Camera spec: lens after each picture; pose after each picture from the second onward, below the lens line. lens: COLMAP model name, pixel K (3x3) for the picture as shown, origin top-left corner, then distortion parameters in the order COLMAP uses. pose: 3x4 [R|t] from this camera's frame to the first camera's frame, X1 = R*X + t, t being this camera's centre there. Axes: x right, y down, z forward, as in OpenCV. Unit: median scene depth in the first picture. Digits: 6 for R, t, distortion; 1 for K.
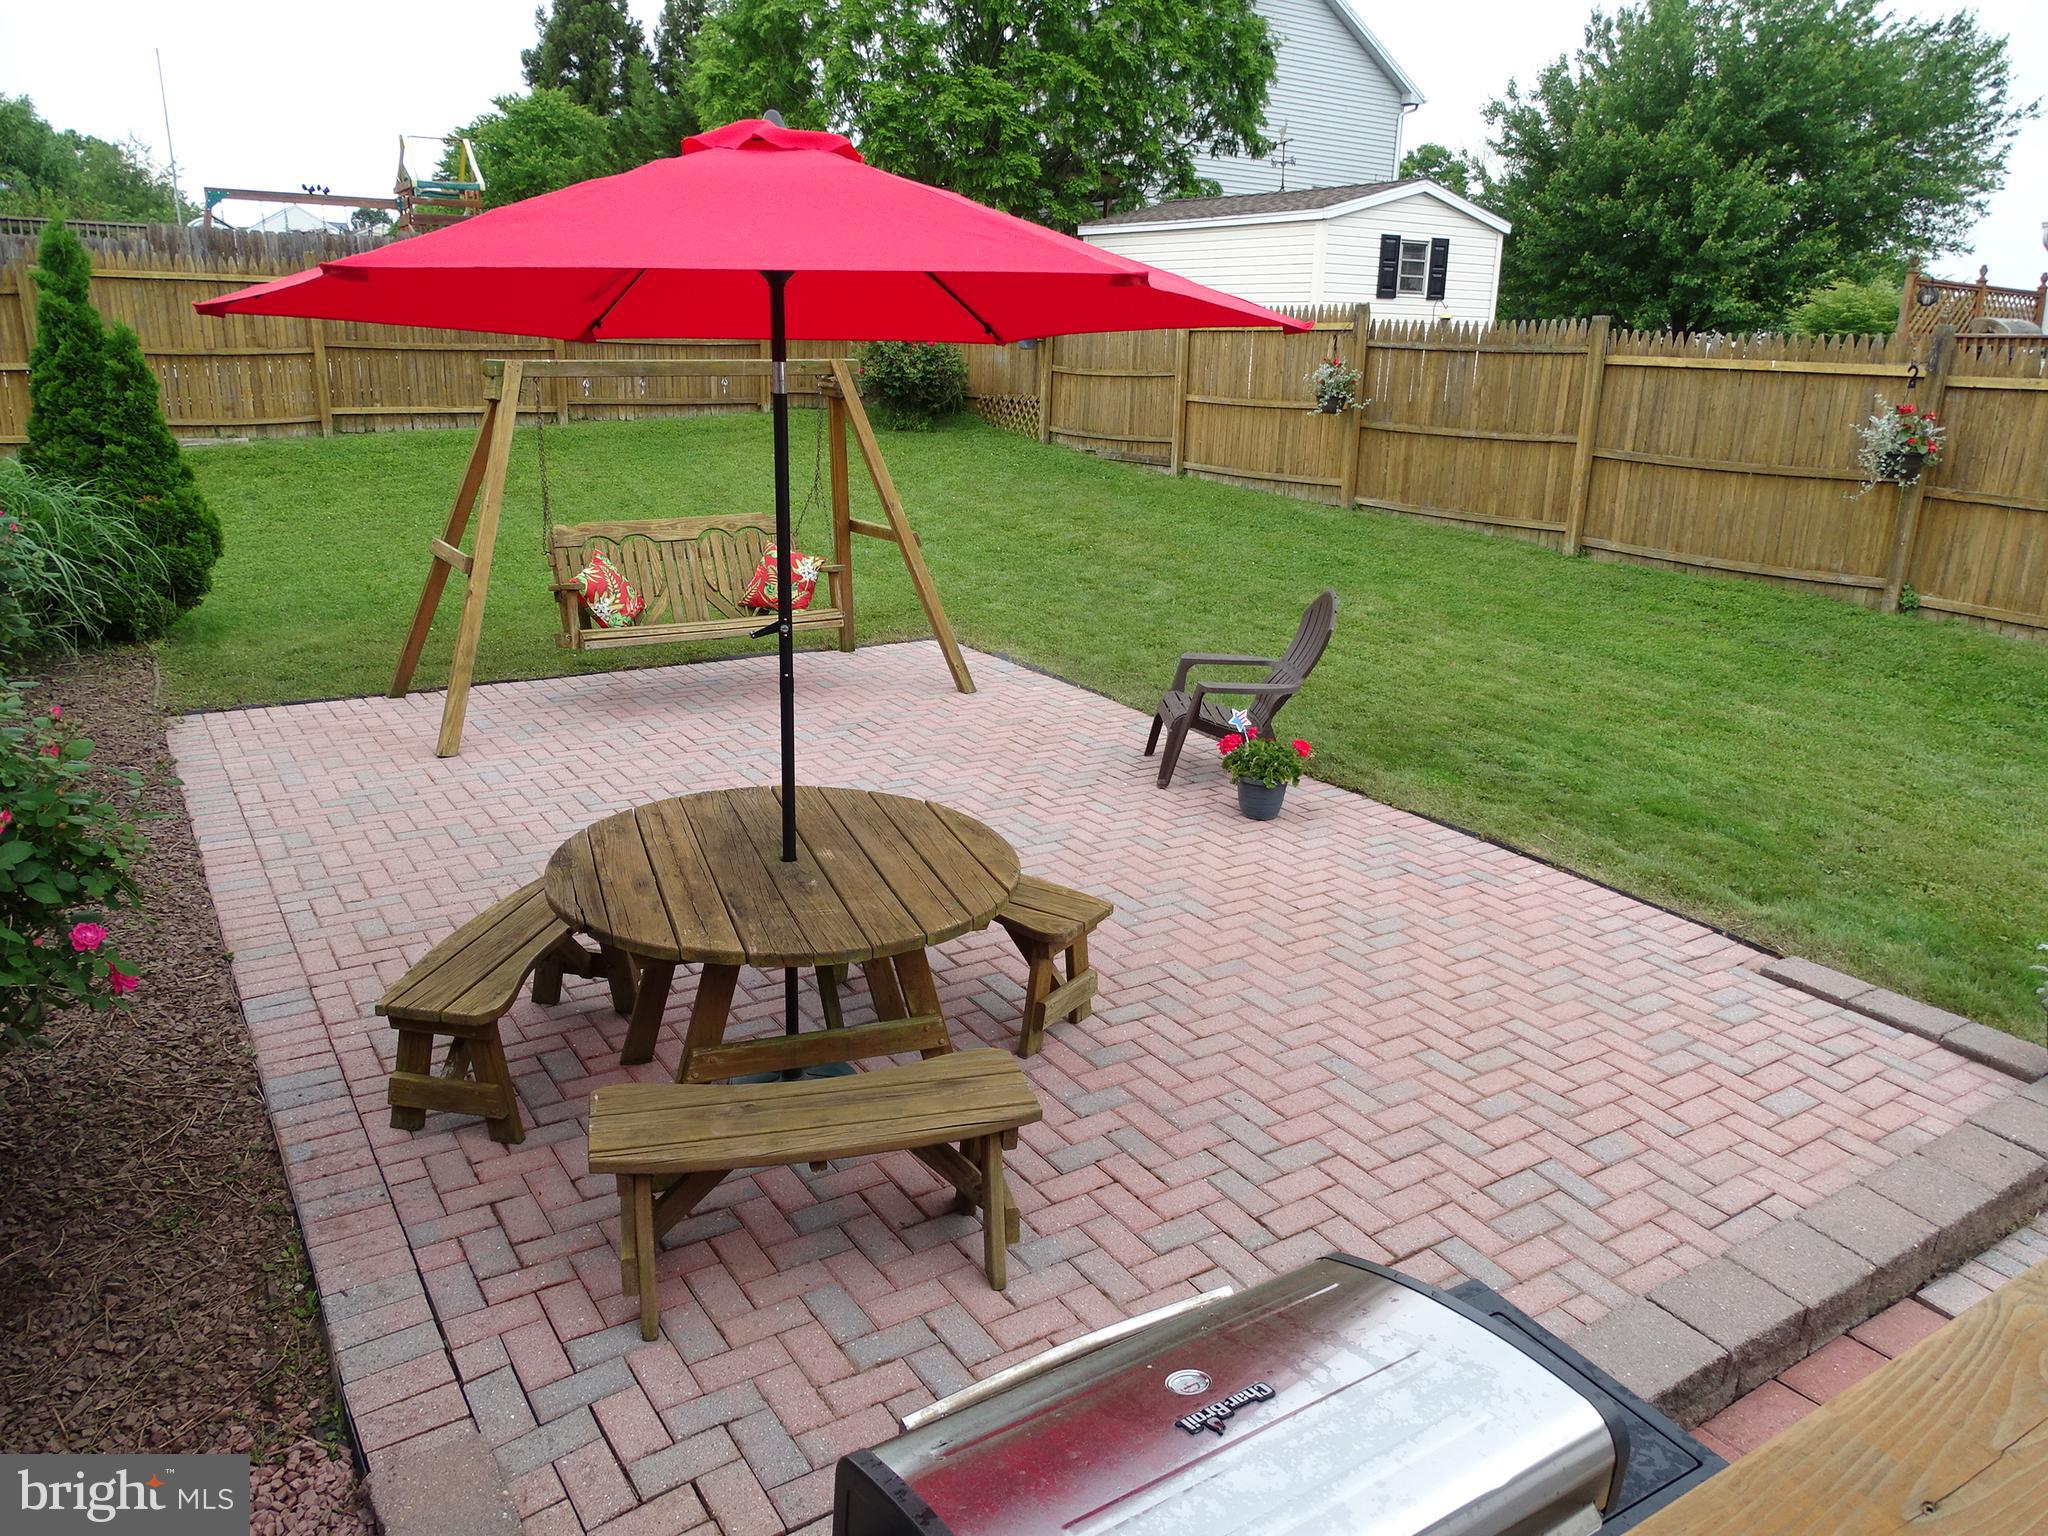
lens RADIAL K [[1472.6, 0, 1018.6], [0, 1472.6, 762.1], [0, 0, 1]] dist [0.012580, -0.000343]
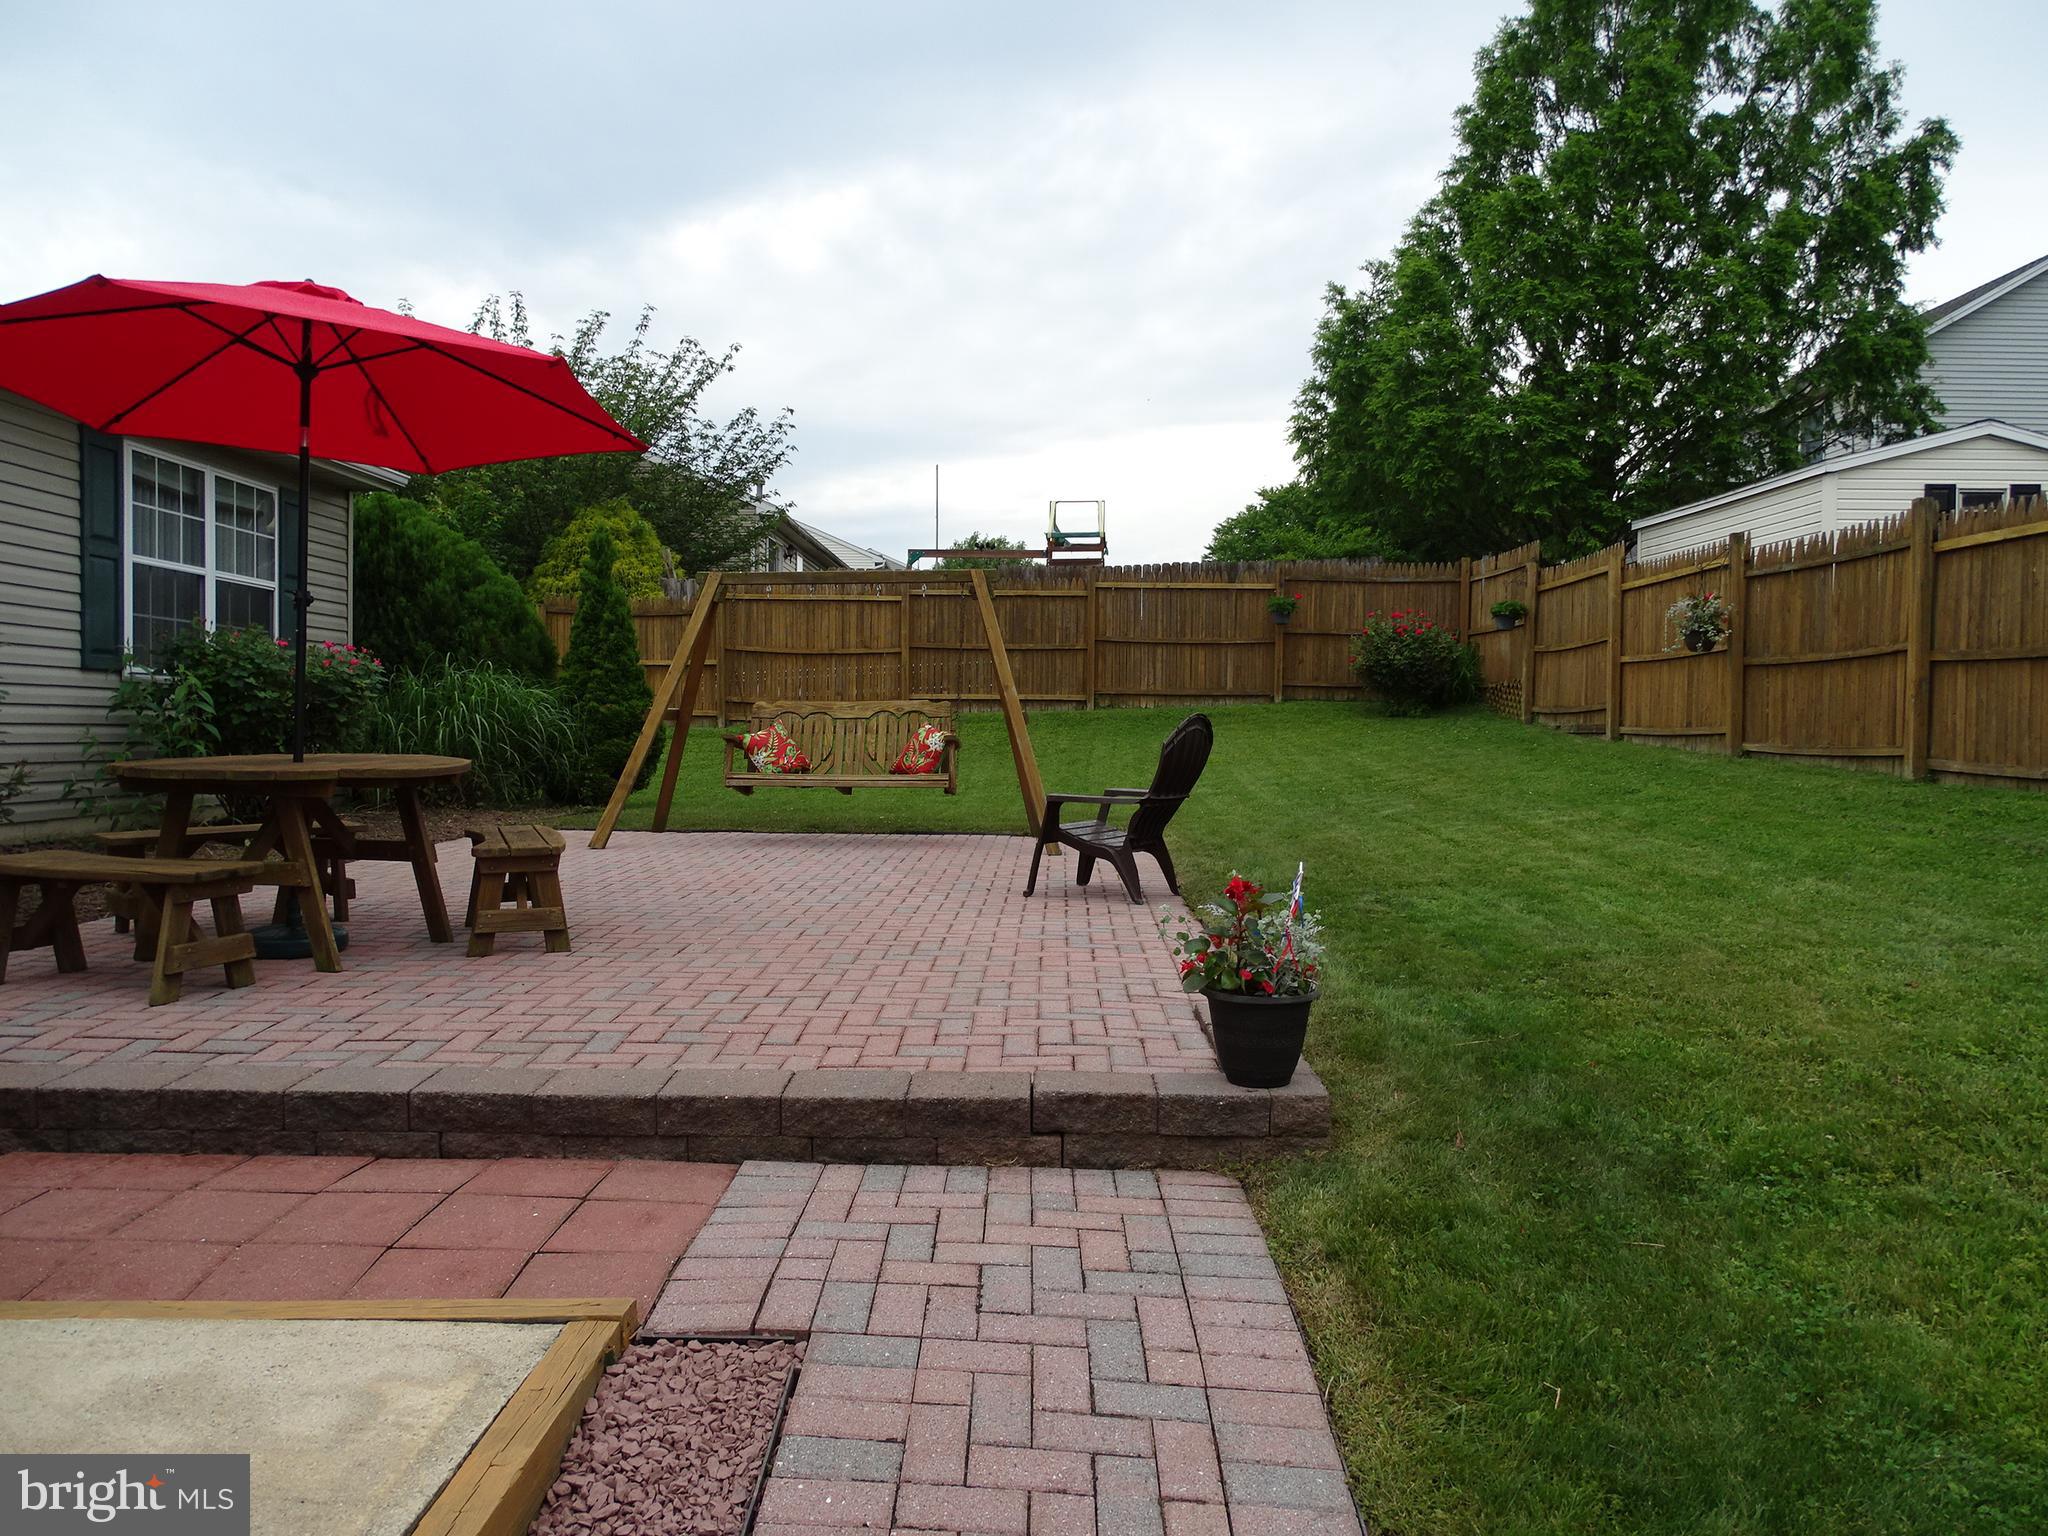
lens RADIAL K [[1472.4, 0, 1024.0], [0, 1472.4, 768.0], [0, 0, 1]] dist [0.011367, 0.002712]
pose [[0.821309, 0.003347, -0.570474, 0.557431], [-0.152438, 0.964910, -0.213804, 0.127870], [0.549740, 0.262561, 0.792999, 0.110977]]
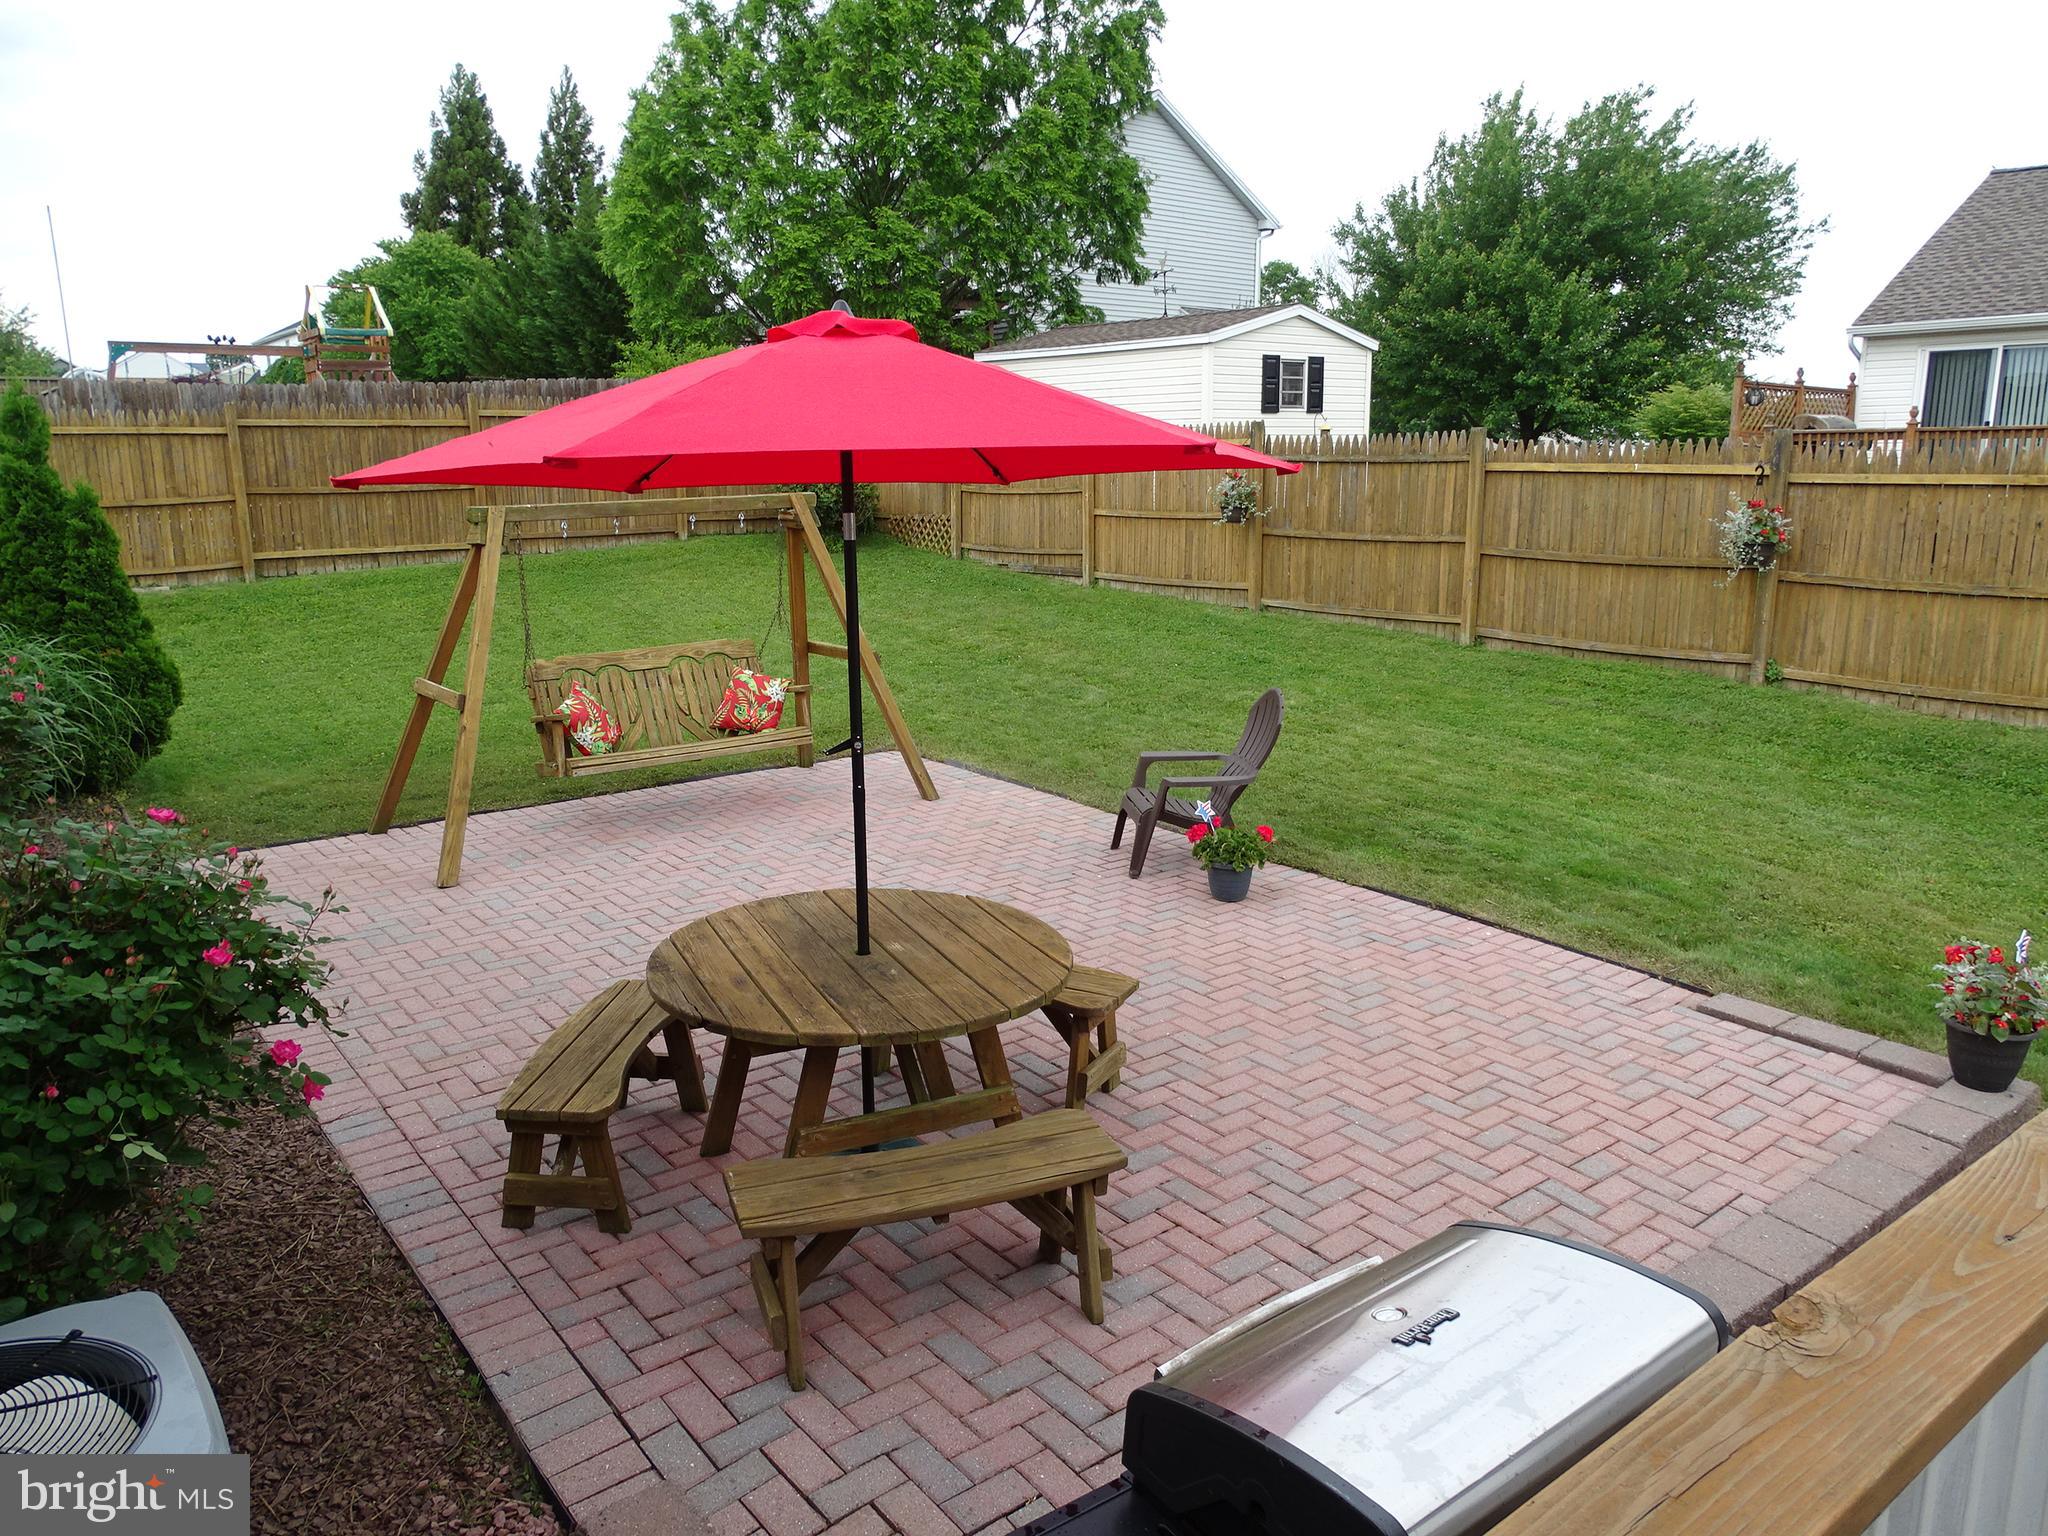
lens RADIAL K [[1472.4, 0, 1024.0], [0, 1472.4, 768.0], [0, 0, 1]] dist [0.011367, 0.002712]
pose [[0.995376, -0.050409, 0.081770, -0.052904], [0.055857, 0.996271, -0.065763, 0.002999], [-0.078150, 0.070027, 0.994479, -0.052627]]
